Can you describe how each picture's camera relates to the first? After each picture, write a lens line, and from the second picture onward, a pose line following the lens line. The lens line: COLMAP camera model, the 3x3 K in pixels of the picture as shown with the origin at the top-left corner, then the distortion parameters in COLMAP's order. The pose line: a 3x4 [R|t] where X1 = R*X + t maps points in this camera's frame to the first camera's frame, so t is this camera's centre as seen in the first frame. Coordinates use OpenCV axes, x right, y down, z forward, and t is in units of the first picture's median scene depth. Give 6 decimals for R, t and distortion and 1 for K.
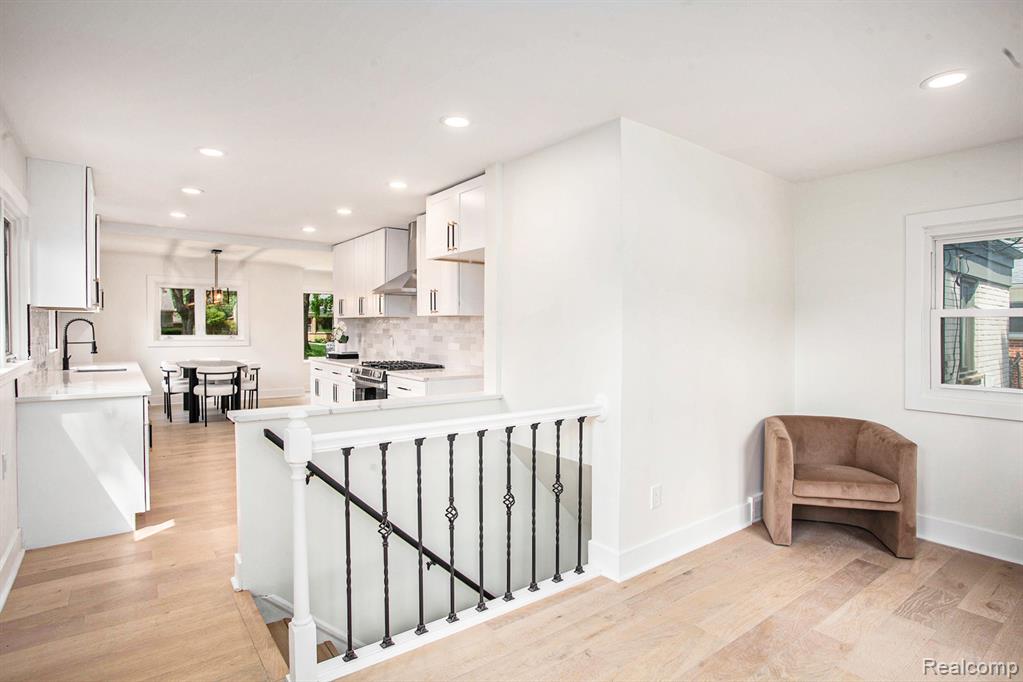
lens RADIAL K [[529.6, 0, 507.6], [0, 529.6, 340.7], [0, 0, 1]] dist [-0.000292, -0.000732]
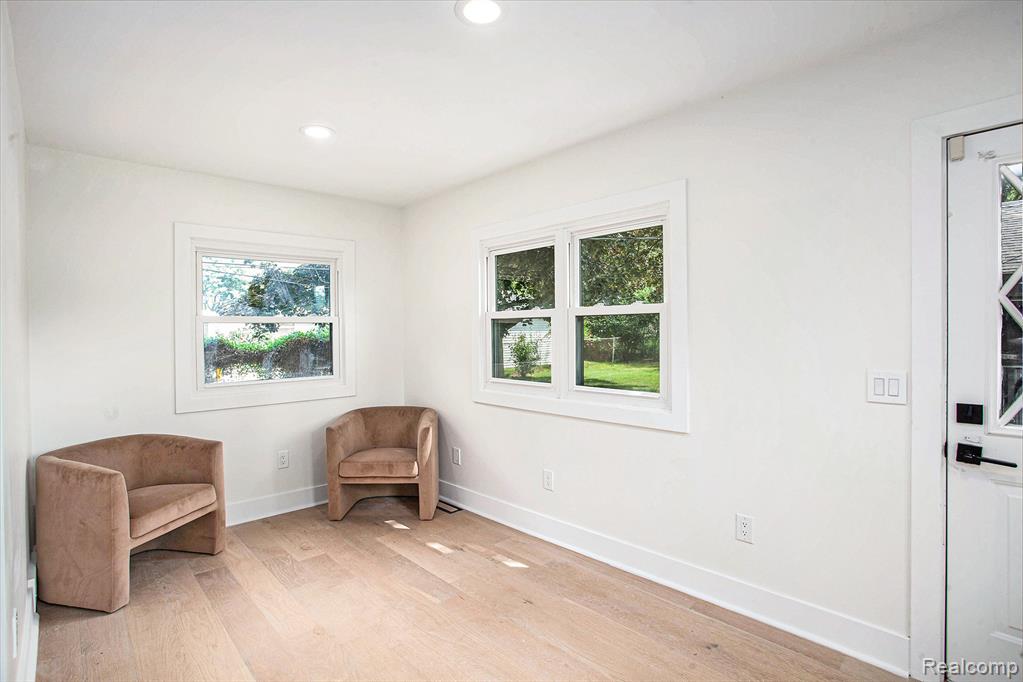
lens RADIAL K [[520.3, 0, 504.5], [0, 520.3, 332.3], [0, 0, 1]] dist [0.000515, 0.000553]
pose [[-0.088897, -0.006900, 0.996017, -0.329460], [0.030826, 0.999478, 0.009676, -0.018042], [-0.995564, 0.031563, -0.088638, 0.523164]]
